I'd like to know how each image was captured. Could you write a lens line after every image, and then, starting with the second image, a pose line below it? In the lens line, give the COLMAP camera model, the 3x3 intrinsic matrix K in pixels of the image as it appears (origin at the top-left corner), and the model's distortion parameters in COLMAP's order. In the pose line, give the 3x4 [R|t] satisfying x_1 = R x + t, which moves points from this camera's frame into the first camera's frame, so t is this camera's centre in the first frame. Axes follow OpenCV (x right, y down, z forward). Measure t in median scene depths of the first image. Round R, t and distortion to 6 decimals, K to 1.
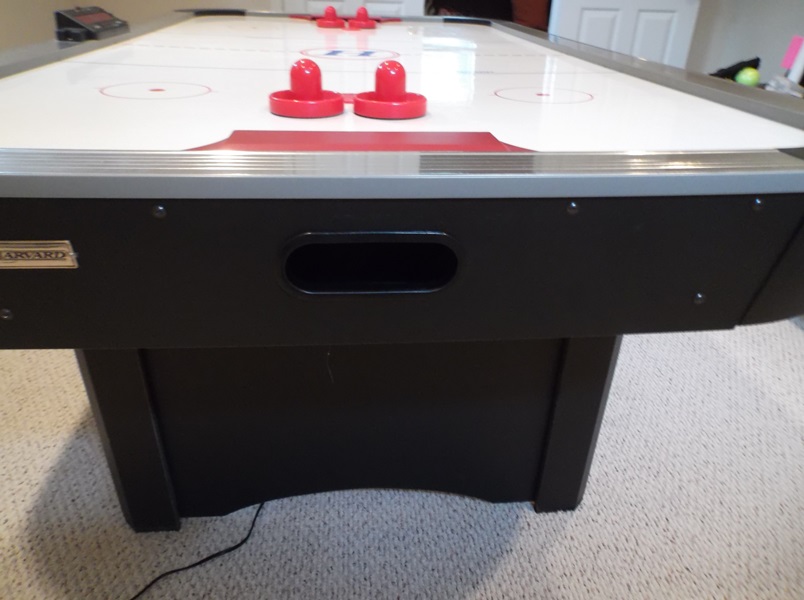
lens RADIAL K [[567.3, 0, 404.4], [0, 567.3, 299.9], [0, 0, 1]] dist [-0.006812, 0.003760]
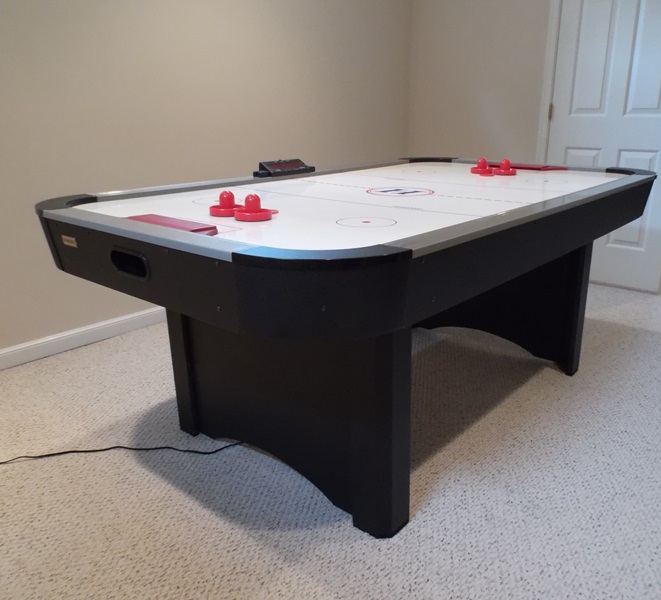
lens RADIAL K [[573.0, 0, 330.9], [0, 573.0, 299.7], [0, 0, 1]] dist [0.005703, 0.000875]
pose [[0.695945, 0.183351, -0.694293, 1.015825], [-0.323607, 0.943191, -0.075296, 0.000059], [0.641045, 0.277080, 0.715743, -0.122808]]
